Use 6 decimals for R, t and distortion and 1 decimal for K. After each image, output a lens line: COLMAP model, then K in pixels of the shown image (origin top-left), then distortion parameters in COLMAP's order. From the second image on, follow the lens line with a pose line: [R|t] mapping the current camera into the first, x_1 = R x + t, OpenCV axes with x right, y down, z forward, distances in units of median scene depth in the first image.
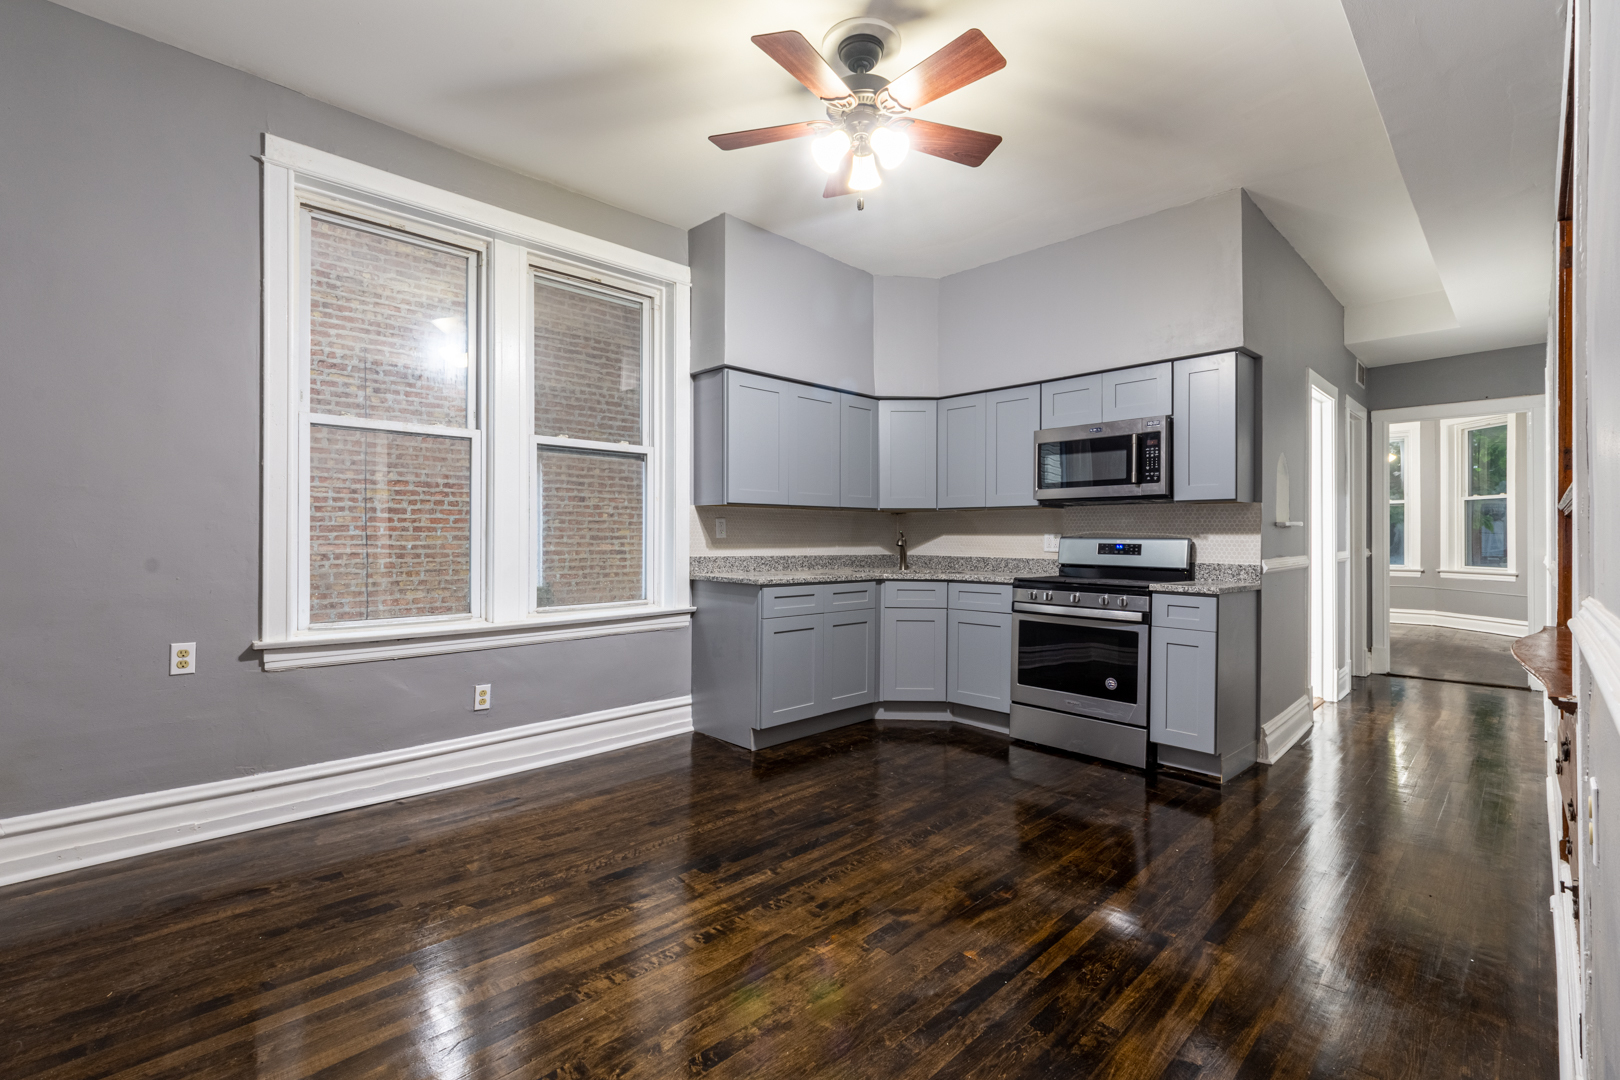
lens RADIAL K [[720.6, 0, 819.6], [0, 720.6, 535.6], [0, 0, 1]] dist [-0.000507, -0.000606]
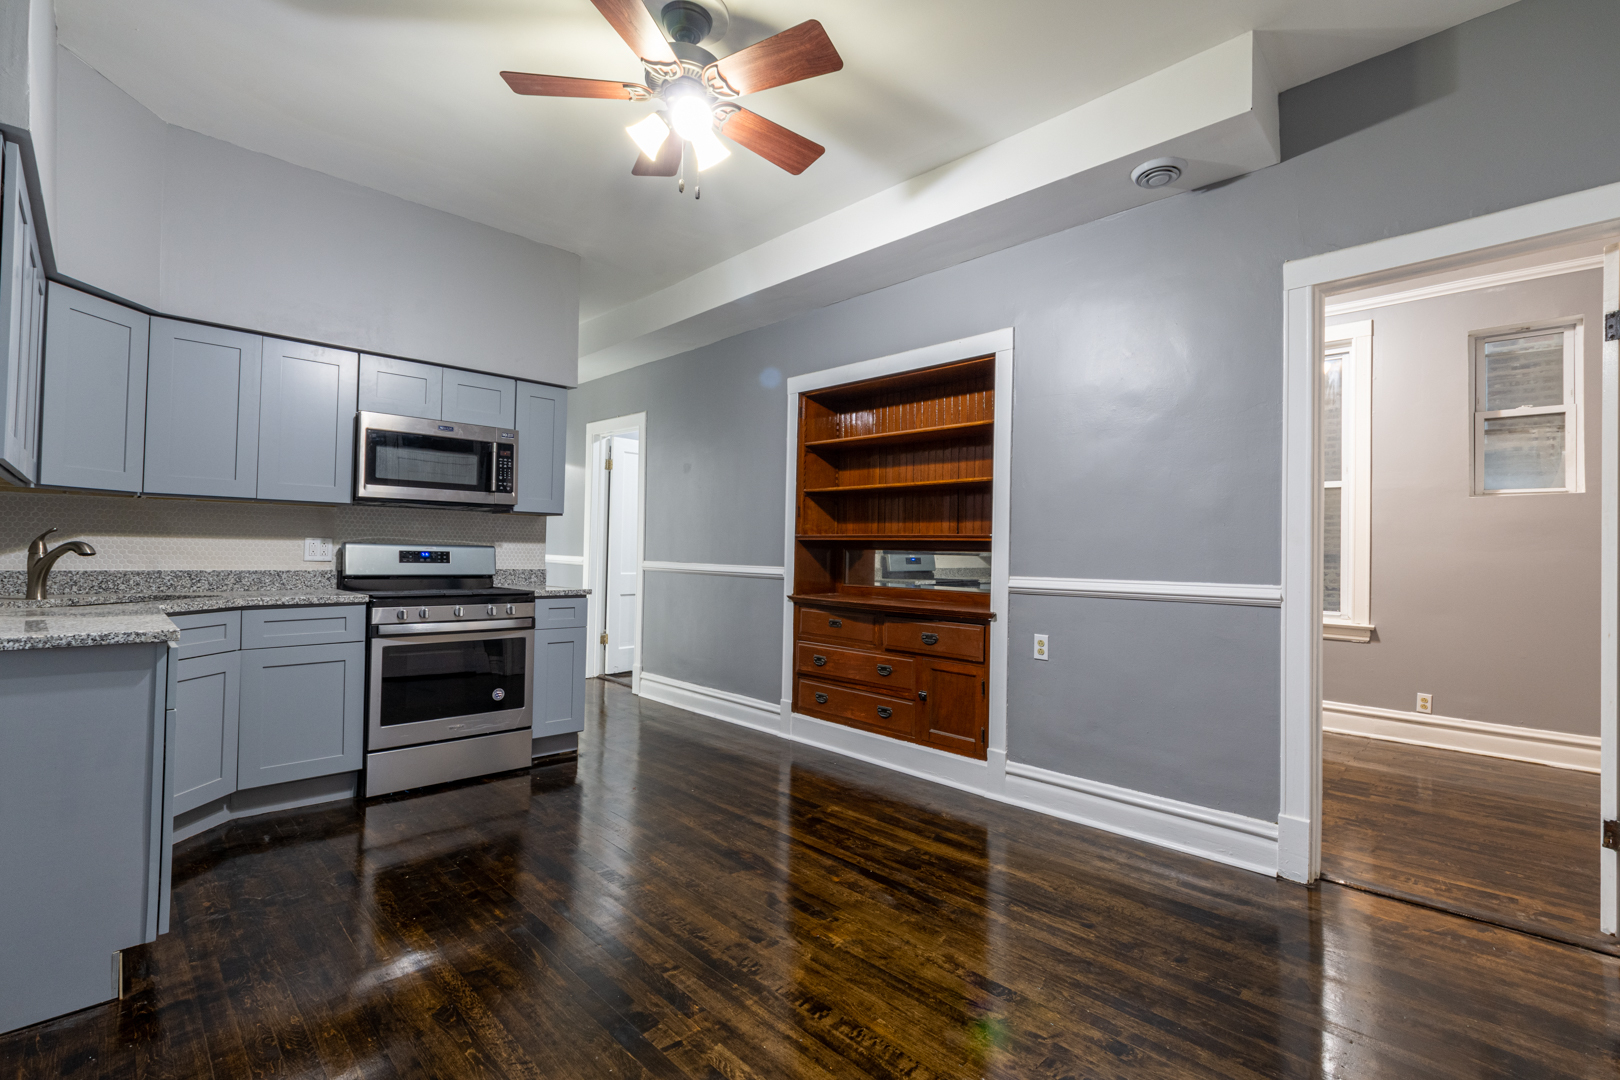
lens RADIAL K [[720.6, 0, 819.6], [0, 720.6, 535.6], [0, 0, 1]] dist [-0.000507, -0.000606]
pose [[-0.006459, 0.015541, 0.999858, -0.524484], [-0.020653, 0.999664, -0.015671, -0.004673], [-0.999766, -0.020752, -0.006136, 0.508821]]
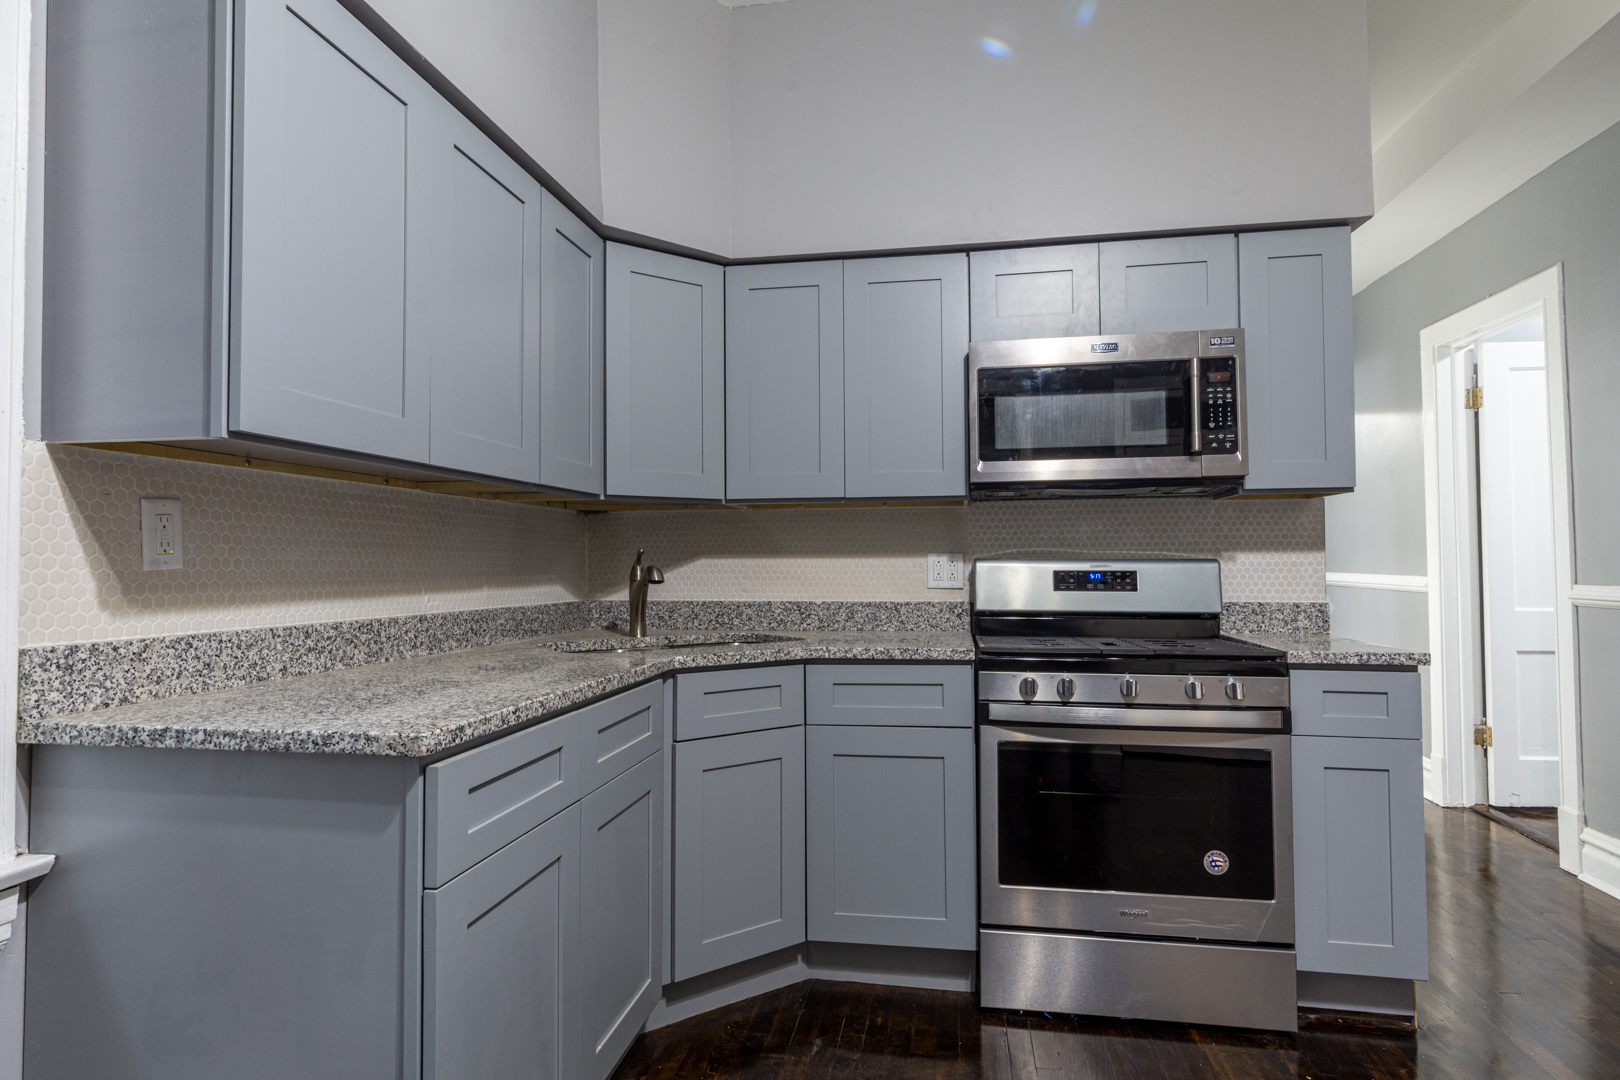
lens RADIAL K [[867.8, 0, 818.1], [0, 867.8, 536.6], [0, 0, 1]] dist [-0.000791, -0.000869]
pose [[0.808111, 0.008631, 0.588967, -0.135639], [0.008777, 0.999605, -0.026690, 0.001387], [-0.588965, 0.026738, 0.807716, 0.609233]]
